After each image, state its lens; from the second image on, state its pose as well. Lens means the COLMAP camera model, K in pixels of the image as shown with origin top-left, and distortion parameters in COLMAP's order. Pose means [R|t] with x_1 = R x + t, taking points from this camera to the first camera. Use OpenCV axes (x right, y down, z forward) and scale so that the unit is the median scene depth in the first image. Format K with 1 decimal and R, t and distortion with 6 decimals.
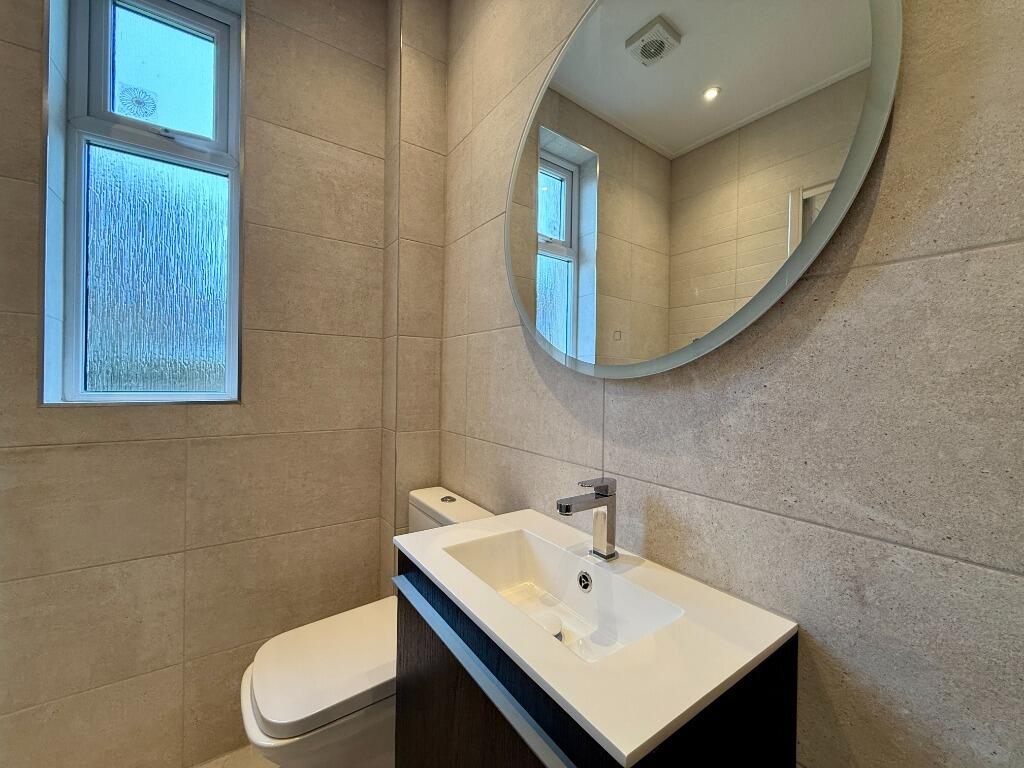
lens RADIAL K [[407.2, 0, 509.4], [0, 407.2, 383.7], [0, 0, 1]] dist [0.000031, -0.000323]
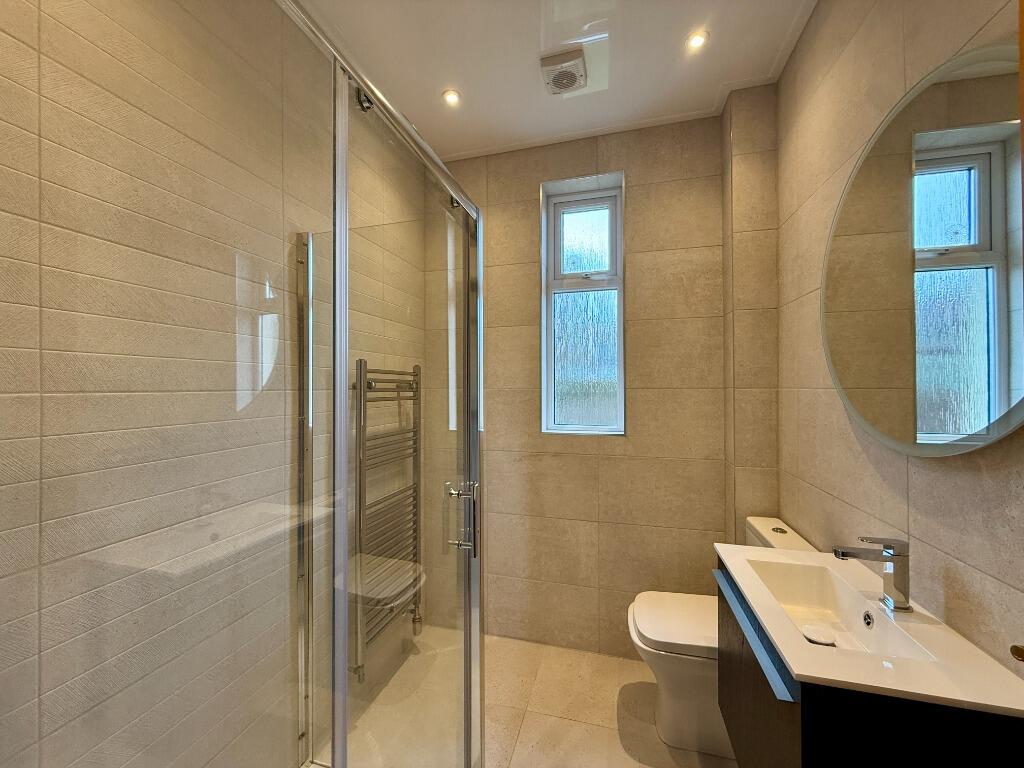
lens RADIAL K [[407.2, 0, 509.4], [0, 407.2, 383.7], [0, 0, 1]] dist [0.000031, -0.000323]
pose [[0.645108, -0.025135, -0.763678, 0.251344], [0.009032, 0.999640, -0.025272, -0.115412], [0.764038, 0.009405, 0.645103, -0.353950]]
